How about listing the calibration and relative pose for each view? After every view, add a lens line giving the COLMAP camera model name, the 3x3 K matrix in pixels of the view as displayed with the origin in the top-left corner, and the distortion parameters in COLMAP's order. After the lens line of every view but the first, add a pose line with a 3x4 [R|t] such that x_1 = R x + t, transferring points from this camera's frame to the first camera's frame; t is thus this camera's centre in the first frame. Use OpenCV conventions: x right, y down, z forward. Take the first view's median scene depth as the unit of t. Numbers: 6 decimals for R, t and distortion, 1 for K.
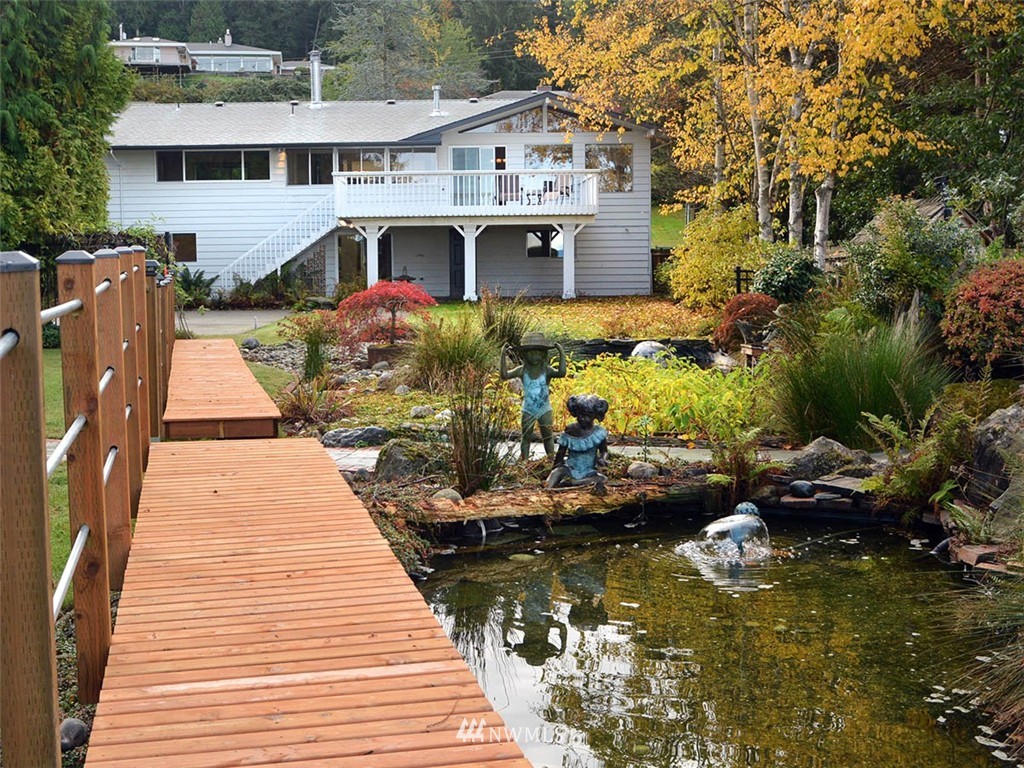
lens RADIAL K [[1071.5, 0, 512.0], [0, 1071.5, 384.0], [0, 0, 1]] dist [0.003219, 0.016962]
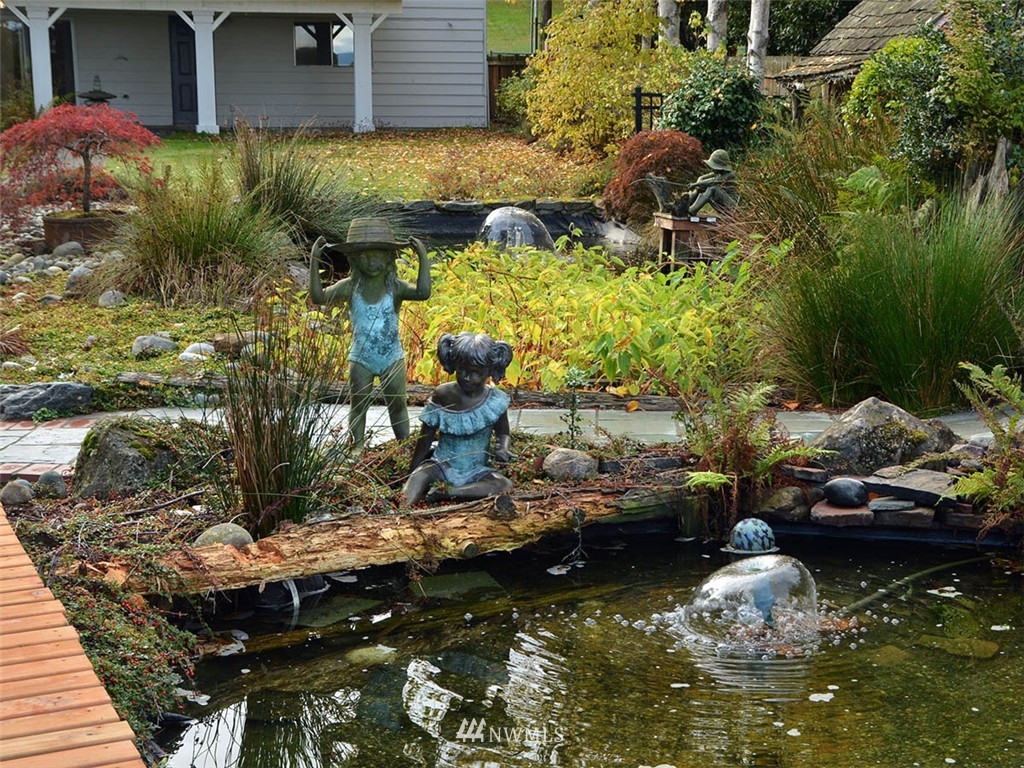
lens RADIAL K [[1461.8, 0, 512.0], [0, 1461.8, 384.0], [0, 0, 1]] dist [0.069775, 0.056676]
pose [[0.984365, -0.023181, 0.174607, -0.037581], [0.005842, 0.995054, 0.099166, -0.034203], [-0.176042, -0.096595, 0.979632, 0.225993]]
